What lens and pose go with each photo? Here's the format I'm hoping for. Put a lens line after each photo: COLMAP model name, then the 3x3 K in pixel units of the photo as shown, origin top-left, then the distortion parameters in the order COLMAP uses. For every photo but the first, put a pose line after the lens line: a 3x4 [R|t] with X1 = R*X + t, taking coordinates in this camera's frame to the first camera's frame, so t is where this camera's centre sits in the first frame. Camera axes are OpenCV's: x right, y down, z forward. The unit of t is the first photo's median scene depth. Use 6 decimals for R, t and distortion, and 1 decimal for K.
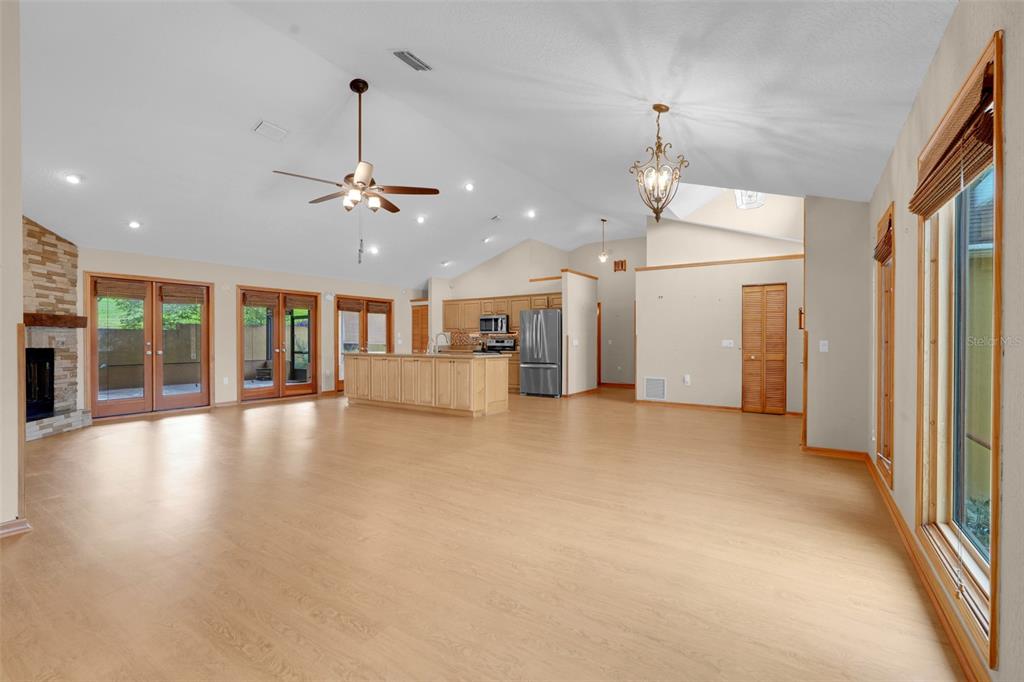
lens RADIAL K [[451.4, 0, 502.5], [0, 451.4, 340.8], [0, 0, 1]] dist [-0.010132, 0.004452]
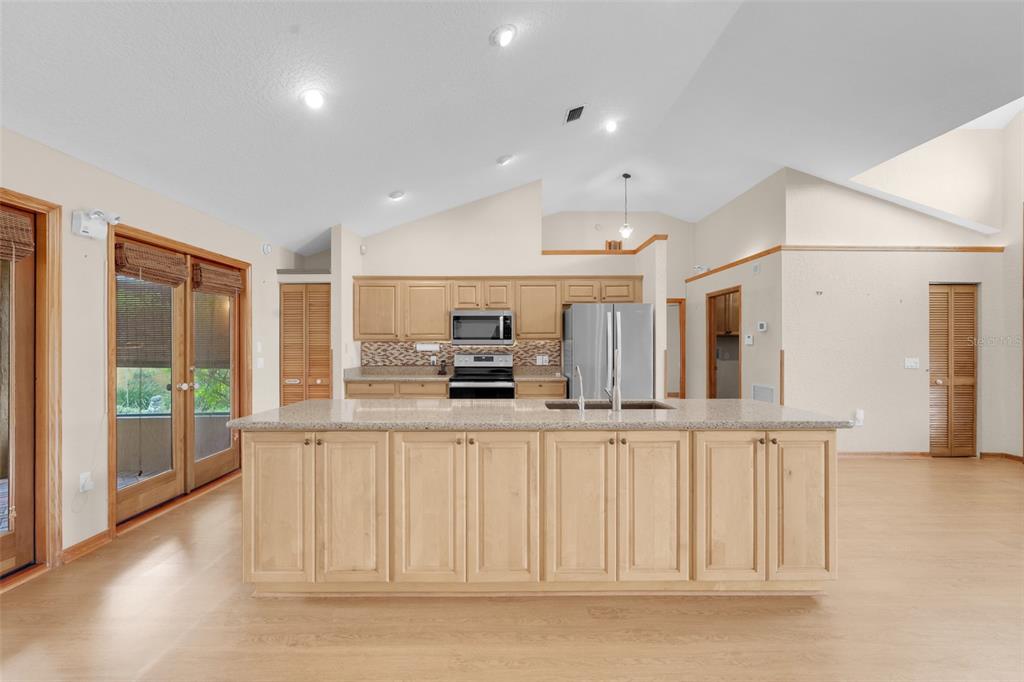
lens RADIAL K [[451.4, 0, 506.5], [0, 451.4, 342.6], [0, 0, 1]] dist [-0.010132, 0.004452]
pose [[0.822008, 0.002448, 0.569471, -0.305257], [-0.000592, 0.999994, -0.003445, -0.017119], [-0.569475, 0.002494, 0.822005, 0.554764]]
